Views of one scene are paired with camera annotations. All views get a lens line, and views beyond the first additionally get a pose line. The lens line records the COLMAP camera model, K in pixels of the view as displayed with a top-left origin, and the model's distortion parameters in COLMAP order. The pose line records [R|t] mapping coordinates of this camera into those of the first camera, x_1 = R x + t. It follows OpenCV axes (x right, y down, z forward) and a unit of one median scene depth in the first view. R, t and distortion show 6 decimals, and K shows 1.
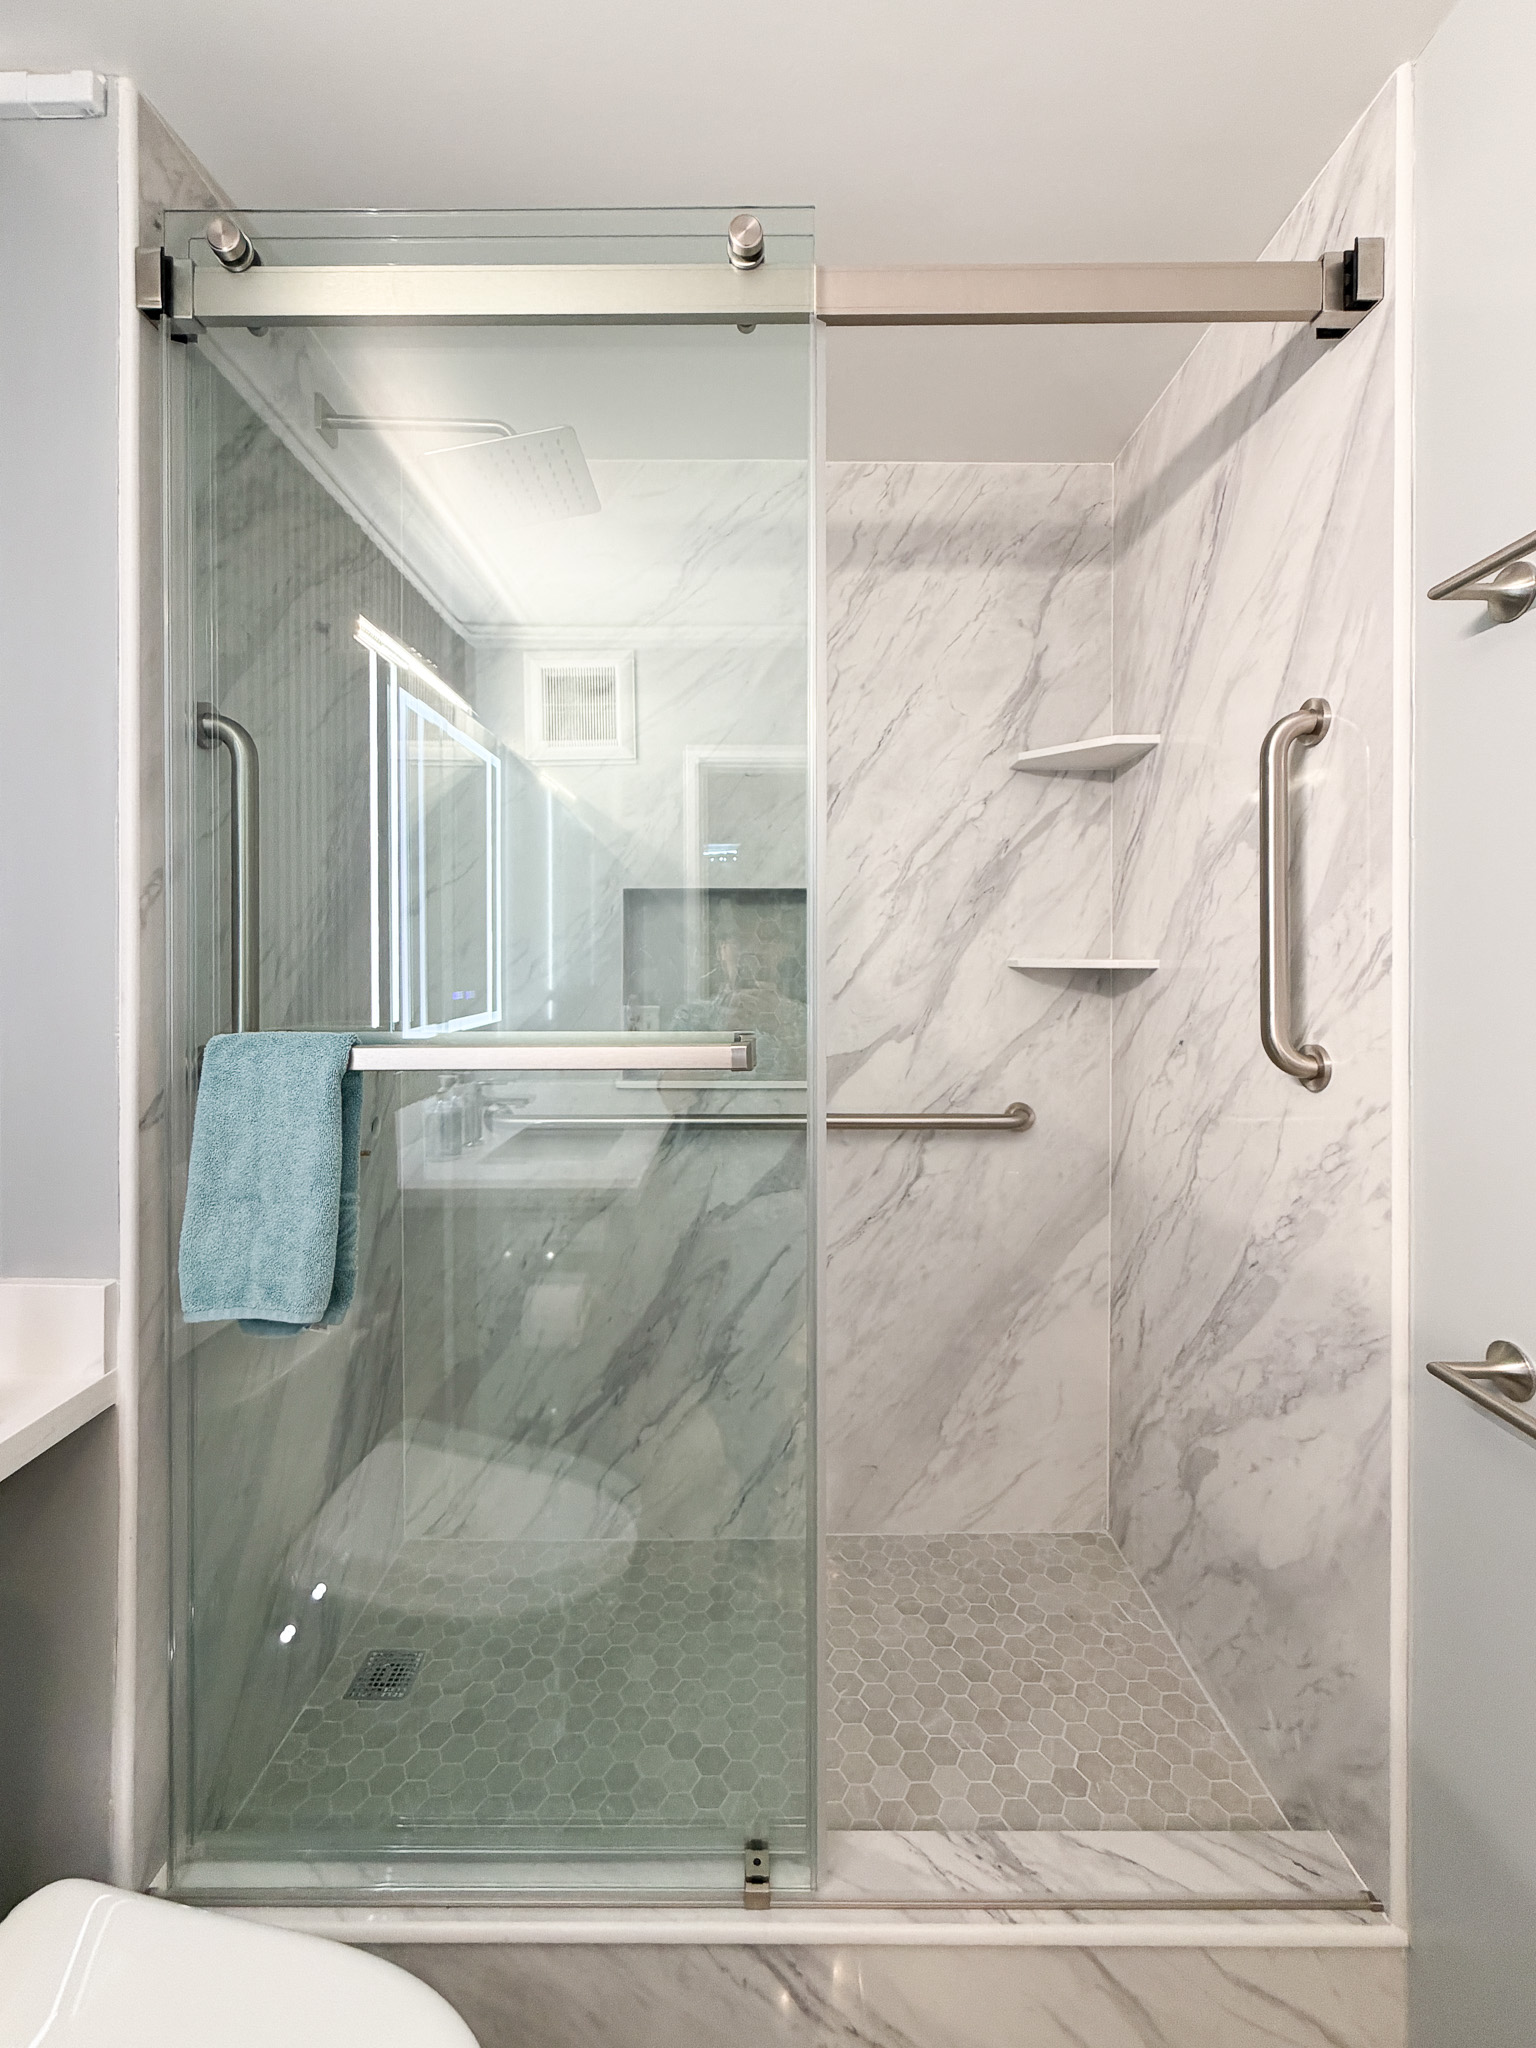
lens RADIAL K [[815.1, 0, 826.5], [0, 815.1, 971.4], [0, 0, 1]] dist [0.002401, 0.001055]
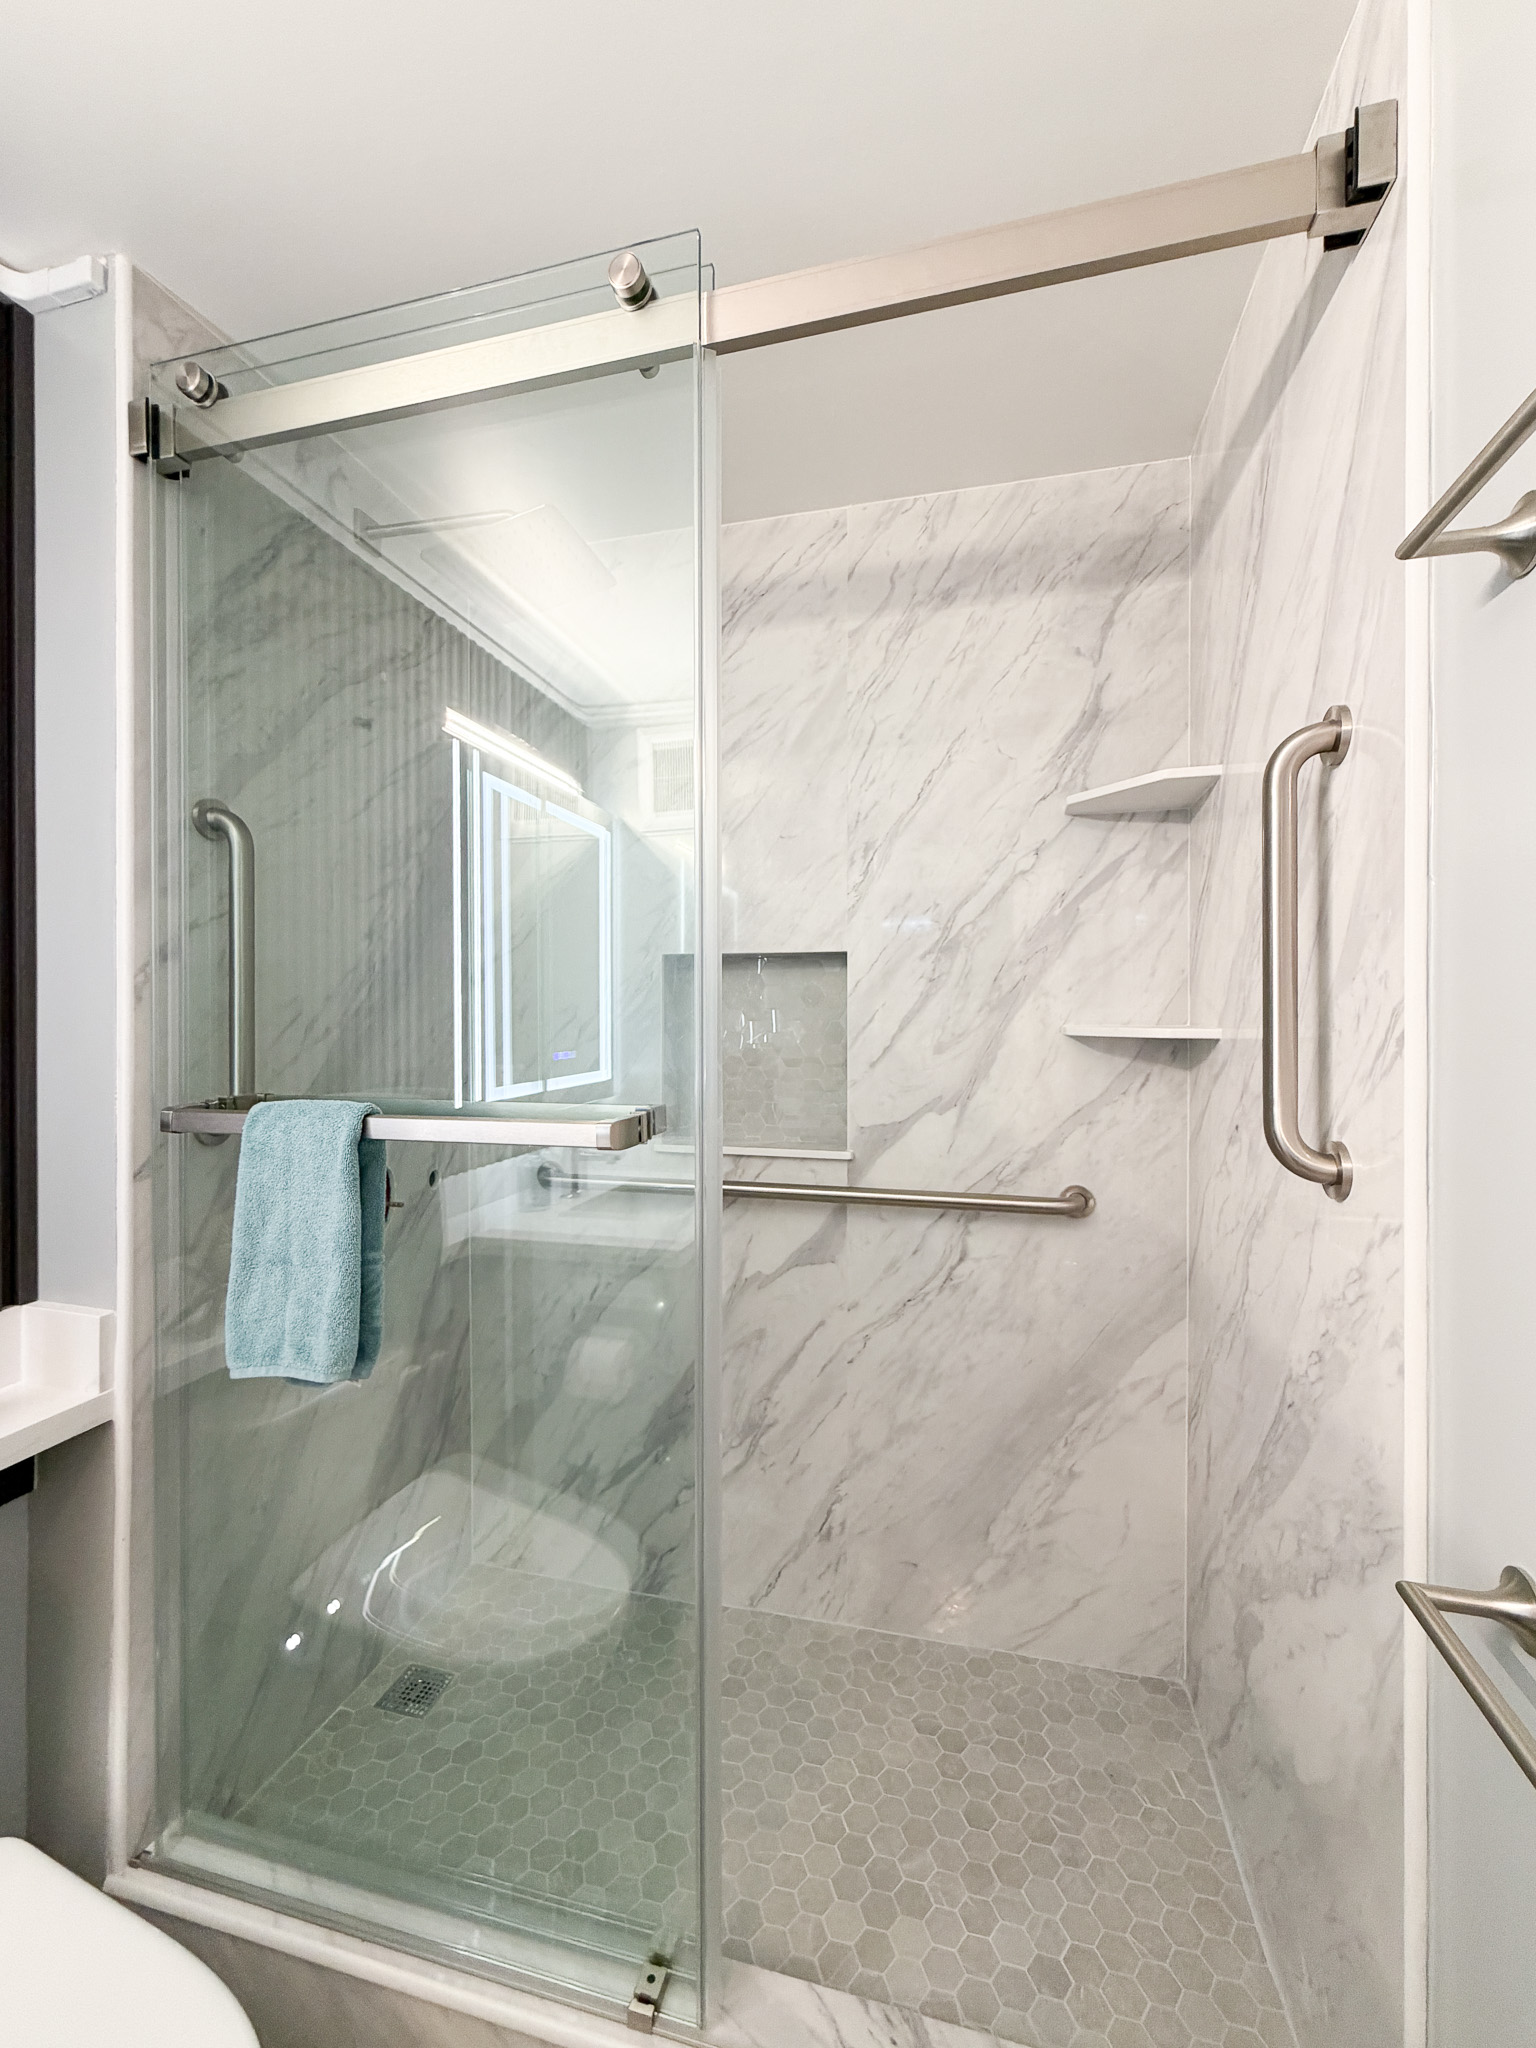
lens RADIAL K [[815.1, 0, 778.0], [0, 815.1, 1030.4], [0, 0, 1]] dist [0.002401, 0.001055]
pose [[0.971586, 0.004792, -0.236637, 0.182611], [-0.005003, 0.999987, -0.000290, -0.011206], [0.236633, 0.001466, 0.971598, 0.069567]]
